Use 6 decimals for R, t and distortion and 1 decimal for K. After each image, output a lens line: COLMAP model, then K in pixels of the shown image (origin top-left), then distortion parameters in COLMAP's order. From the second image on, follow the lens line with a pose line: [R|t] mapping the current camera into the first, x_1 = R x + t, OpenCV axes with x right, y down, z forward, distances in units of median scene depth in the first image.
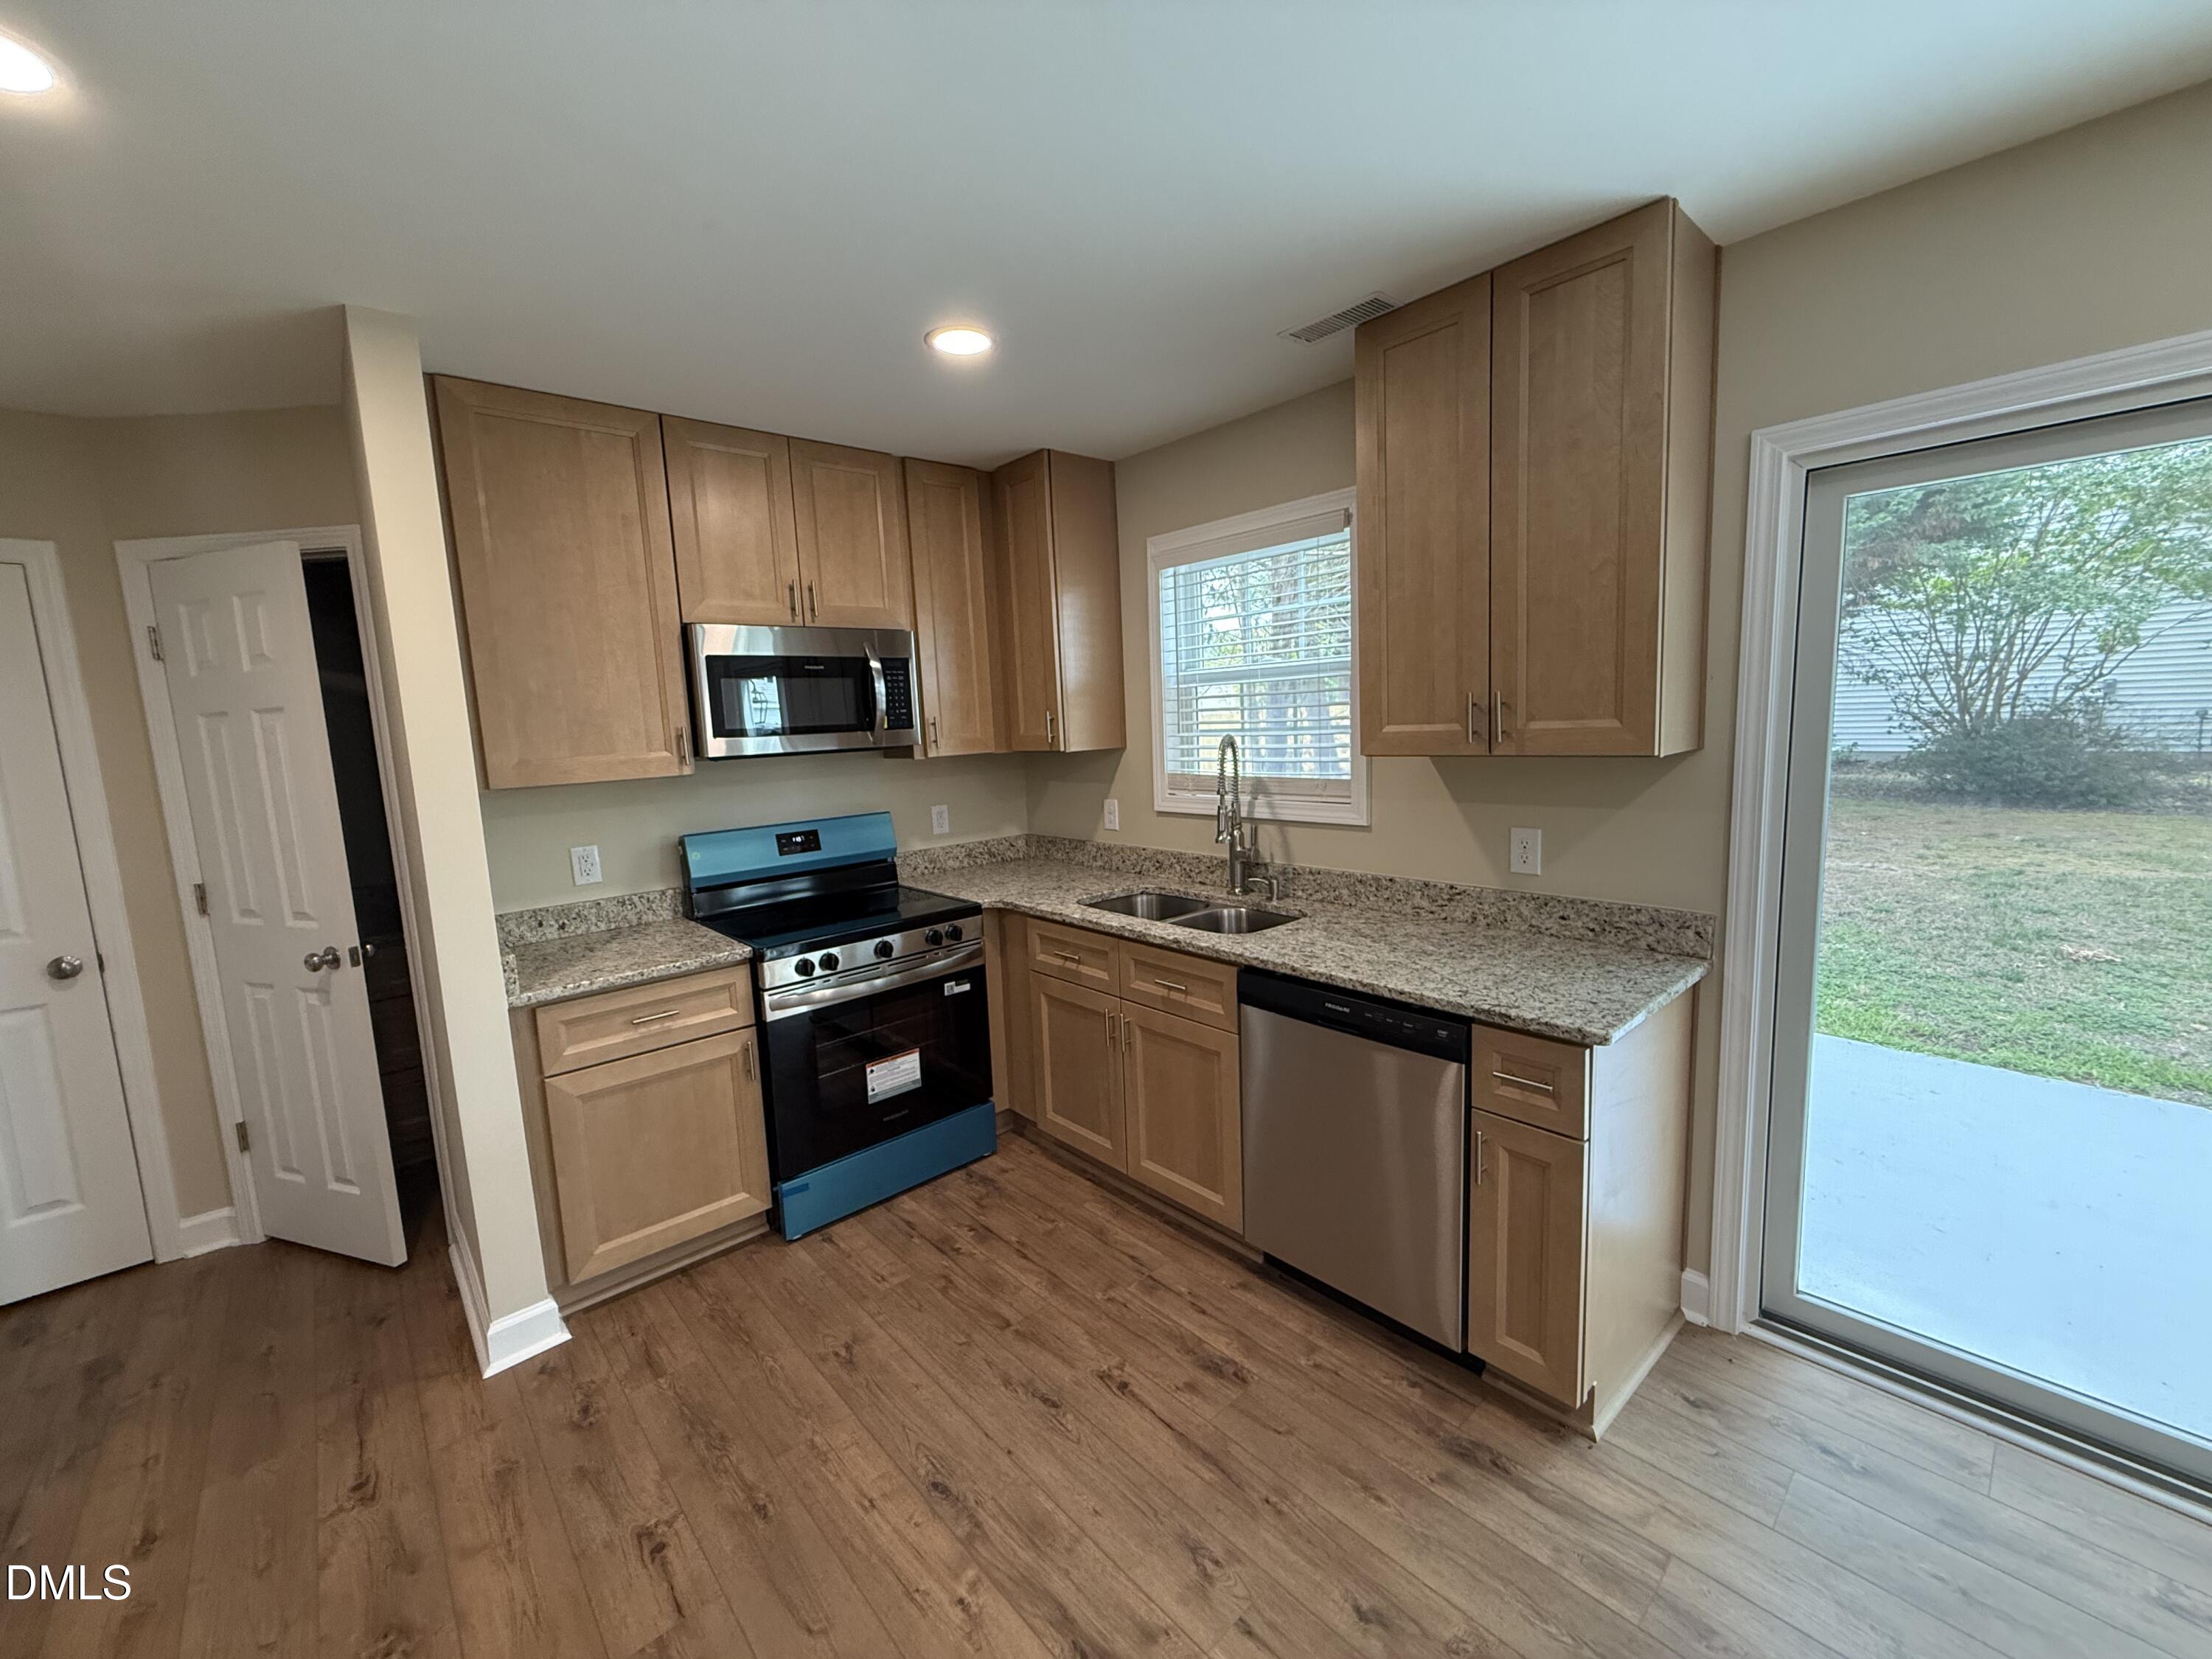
lens RADIAL K [[876.3, 0, 1106.0], [0, 876.3, 829.5], [0, 0, 1]] dist [-0.001266, -0.000277]
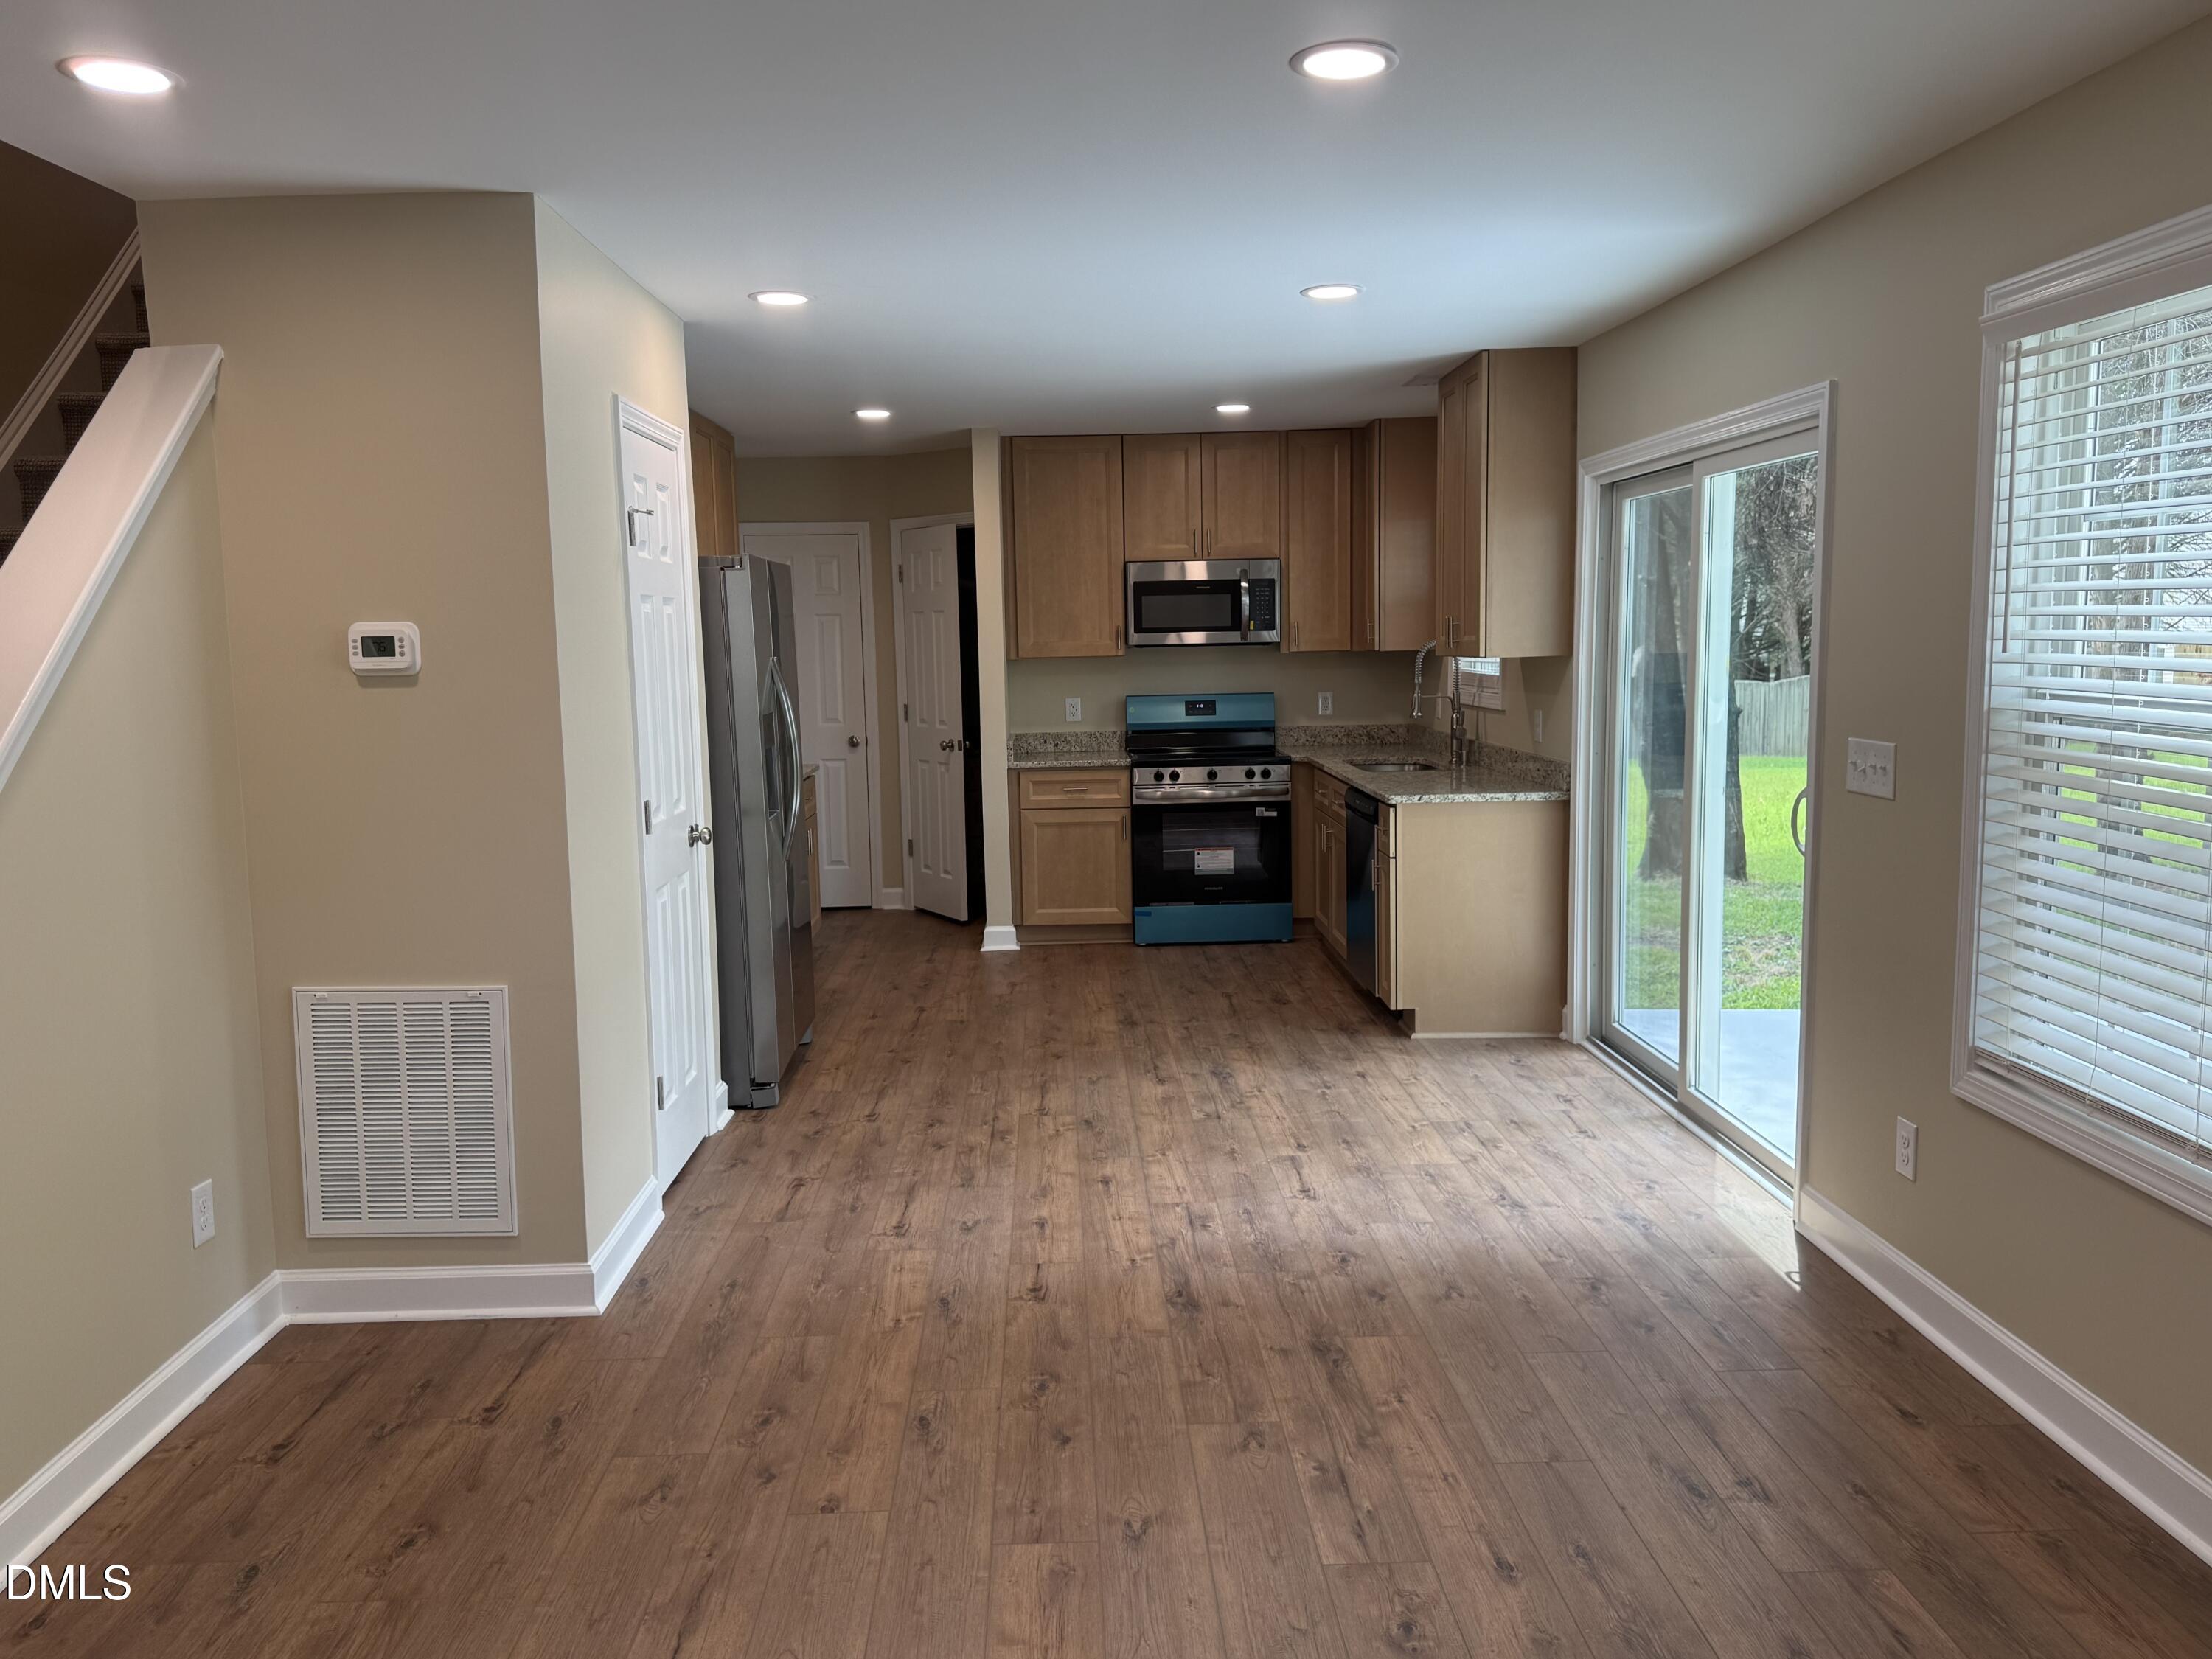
lens RADIAL K [[1650.4, 0, 1103.2], [0, 1650.4, 837.6], [0, 0, 1]] dist [0.053267, -0.003613]
pose [[0.764057, 0.106392, -0.636315, 1.486917], [-0.093967, 0.994143, 0.053390, 0.113104], [0.638268, 0.019000, 0.769580, -1.372360]]
